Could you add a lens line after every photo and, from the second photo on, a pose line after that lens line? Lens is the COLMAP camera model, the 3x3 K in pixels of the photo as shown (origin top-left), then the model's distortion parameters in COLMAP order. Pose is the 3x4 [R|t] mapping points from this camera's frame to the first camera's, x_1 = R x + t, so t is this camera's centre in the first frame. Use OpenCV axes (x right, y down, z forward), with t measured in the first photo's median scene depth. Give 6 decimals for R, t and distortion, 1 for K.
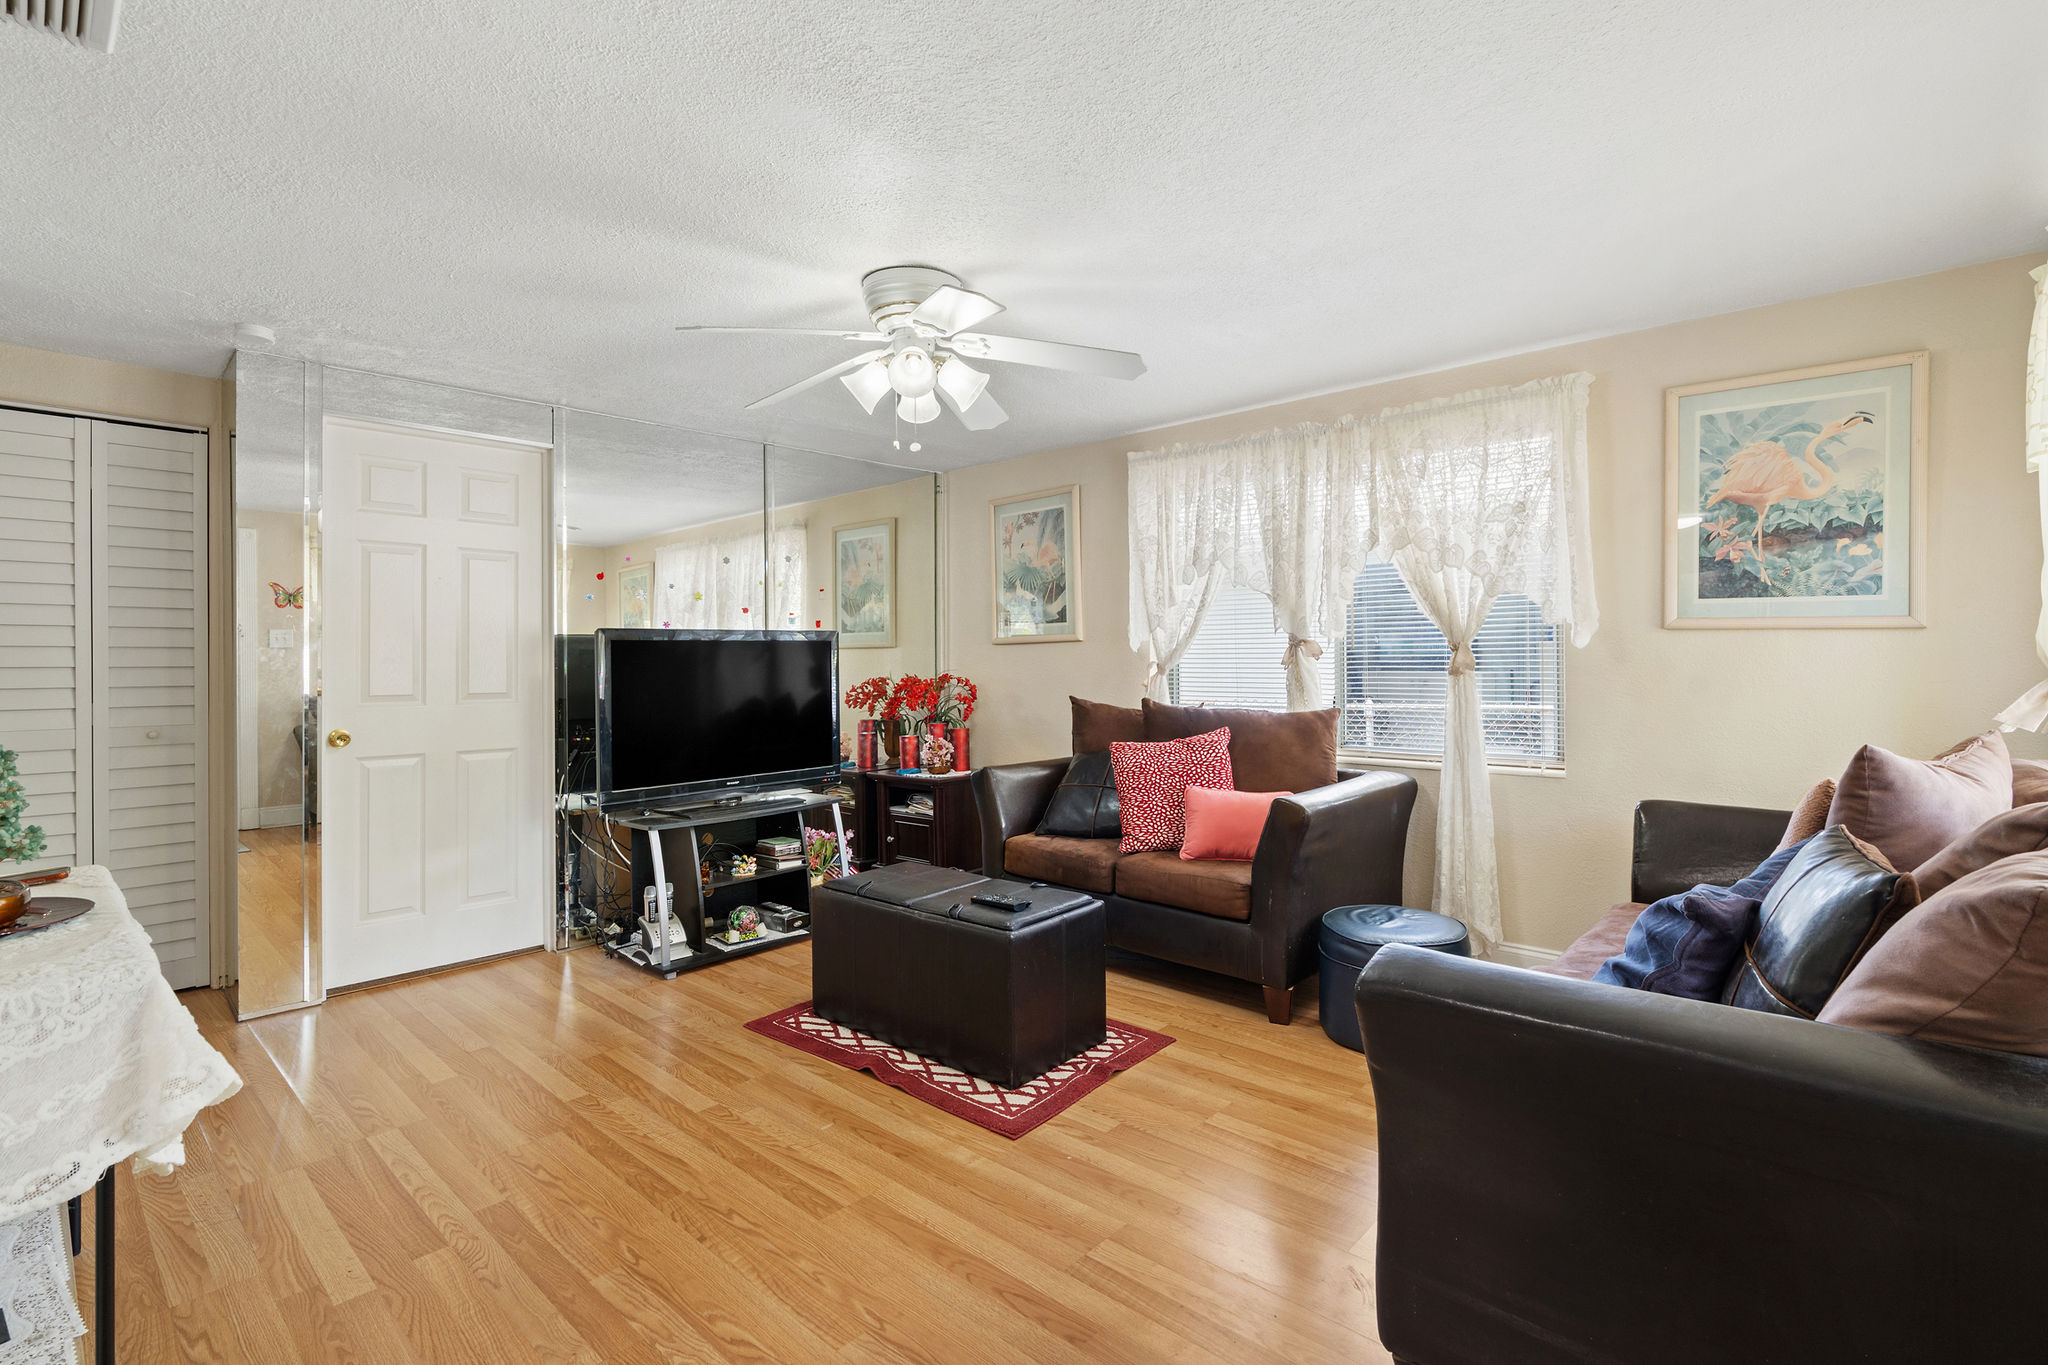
lens RADIAL K [[938.8, 0, 1043.4], [0, 938.8, 649.4], [0, 0, 1]] dist [-0.011751, 0.002302]
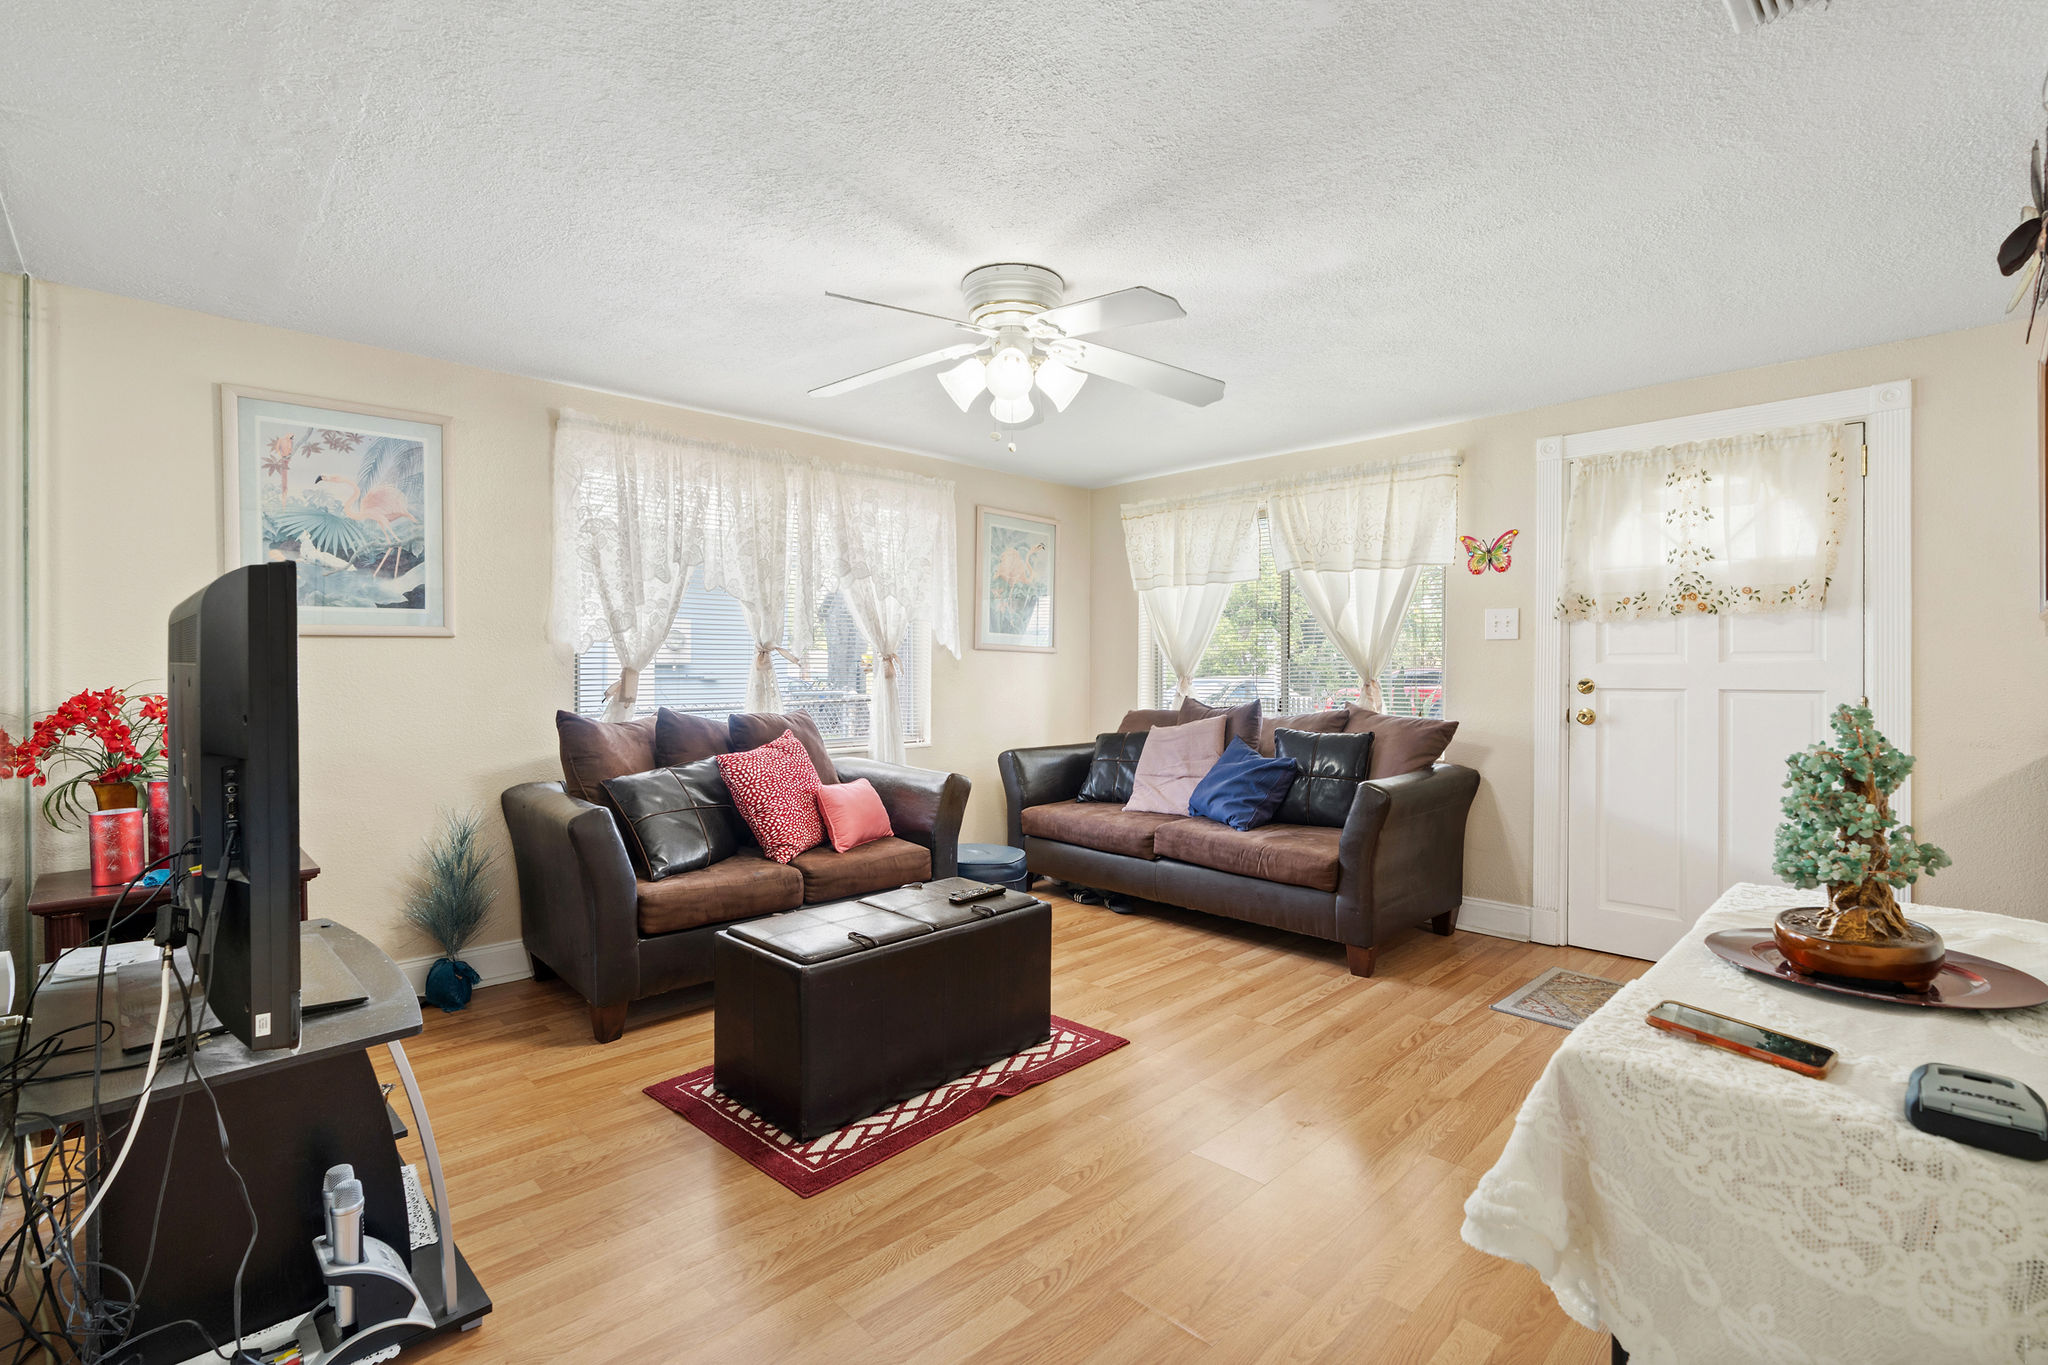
lens RADIAL K [[938.8, 0, 1008.9], [0, 938.8, 676.3], [0, 0, 1]] dist [-0.011751, 0.002302]
pose [[0.078276, -0.002603, 0.996928, -1.016653], [-0.013330, 0.999904, 0.003657, 0.019801], [-0.996843, -0.013575, 0.078234, 0.831564]]
